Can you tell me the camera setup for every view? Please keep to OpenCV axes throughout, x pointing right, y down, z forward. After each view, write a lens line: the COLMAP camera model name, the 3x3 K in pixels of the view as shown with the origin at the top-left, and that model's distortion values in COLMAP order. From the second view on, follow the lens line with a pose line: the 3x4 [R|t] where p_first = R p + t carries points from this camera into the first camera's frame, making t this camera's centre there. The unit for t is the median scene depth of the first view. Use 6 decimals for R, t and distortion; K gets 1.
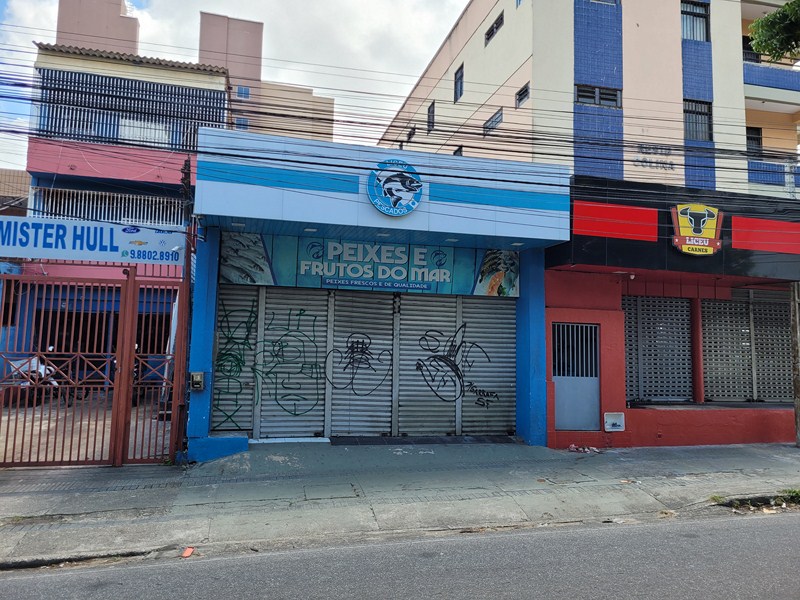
lens RADIAL K [[599.2, 0, 402.8], [0, 599.2, 298.6], [0, 0, 1]] dist [0.041461, -0.030257]
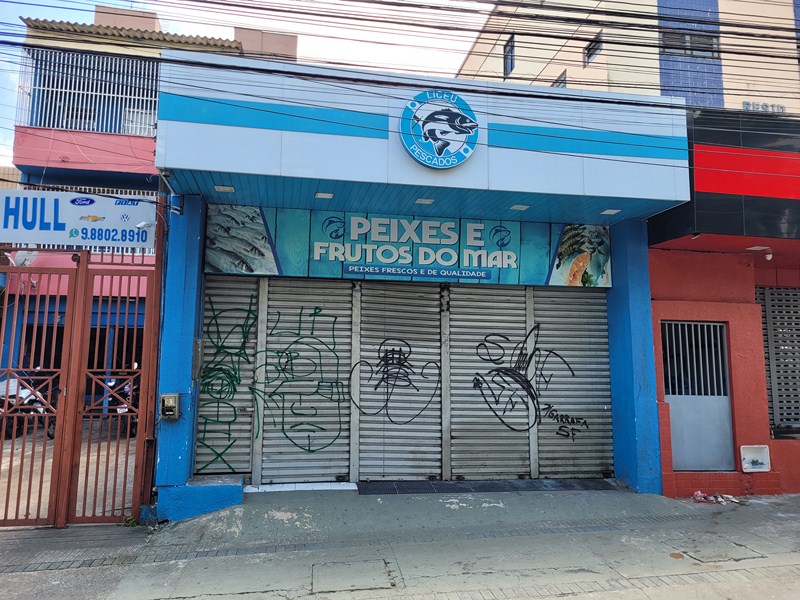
lens RADIAL K [[599.2, 0, 398.0], [0, 599.2, 300.4], [0, 0, 1]] dist [0.041461, -0.030257]
pose [[0.996490, -0.023651, -0.080307, -0.008964], [0.020867, 0.999158, -0.035335, 0.037808], [0.081075, 0.033535, 0.996144, 0.272297]]
